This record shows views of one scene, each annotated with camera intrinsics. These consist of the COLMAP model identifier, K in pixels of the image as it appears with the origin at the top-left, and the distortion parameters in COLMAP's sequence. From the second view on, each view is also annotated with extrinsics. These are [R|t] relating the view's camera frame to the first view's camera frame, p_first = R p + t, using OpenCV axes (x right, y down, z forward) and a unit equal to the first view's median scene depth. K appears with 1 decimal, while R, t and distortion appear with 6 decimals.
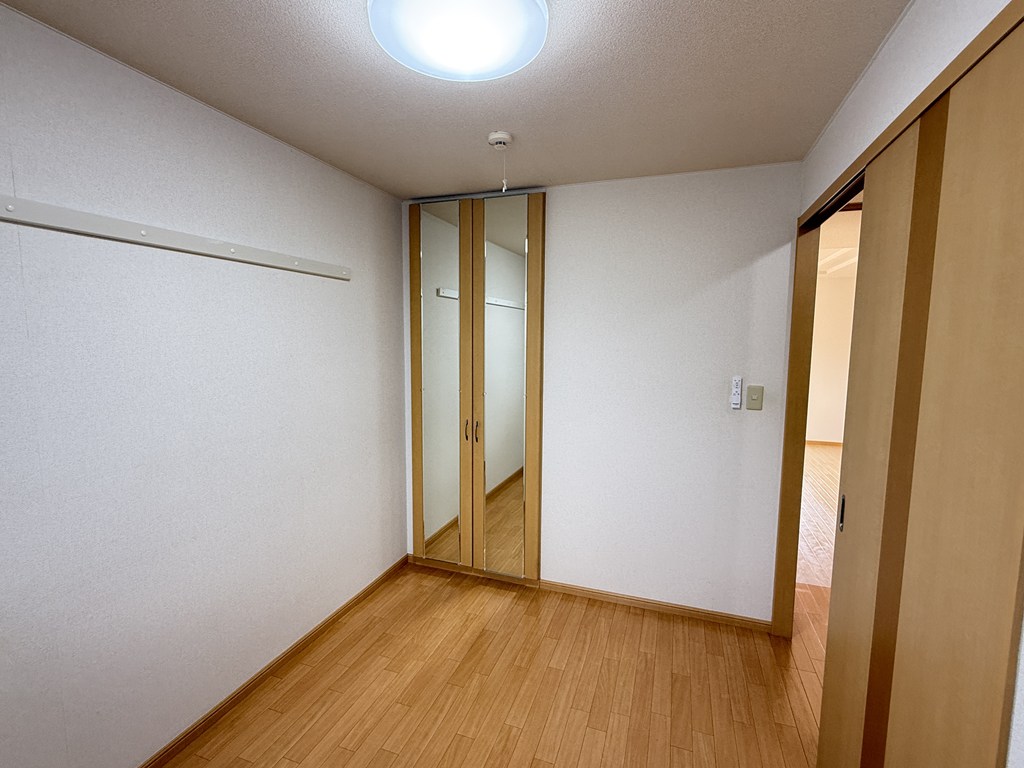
lens RADIAL K [[468.7, 0, 512.3], [0, 468.7, 383.2], [0, 0, 1]] dist [-0.000173, -0.000102]
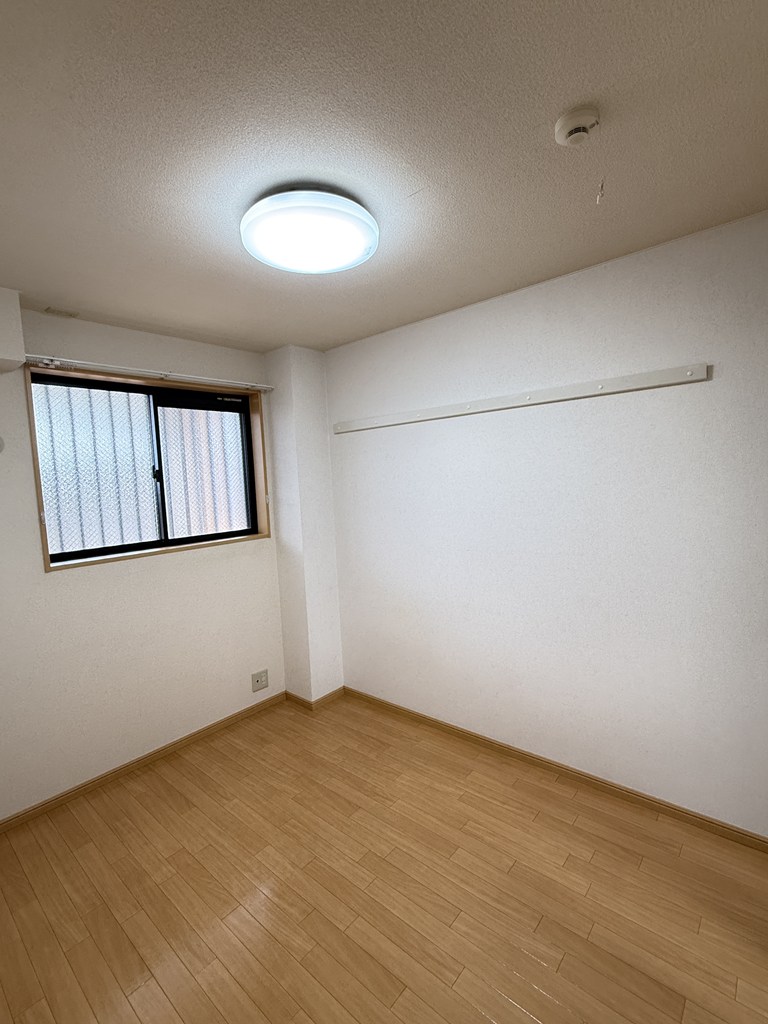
lens RADIAL K [[468.7, 0, 381.8], [0, 468.7, 512.6], [0, 0, 1]] dist [-0.000173, -0.000102]
pose [[-0.364487, 0.081022, -0.927677, 0.657030], [-0.044530, 0.993551, 0.104272, -0.090168], [0.930143, 0.079316, -0.358529, 1.038514]]
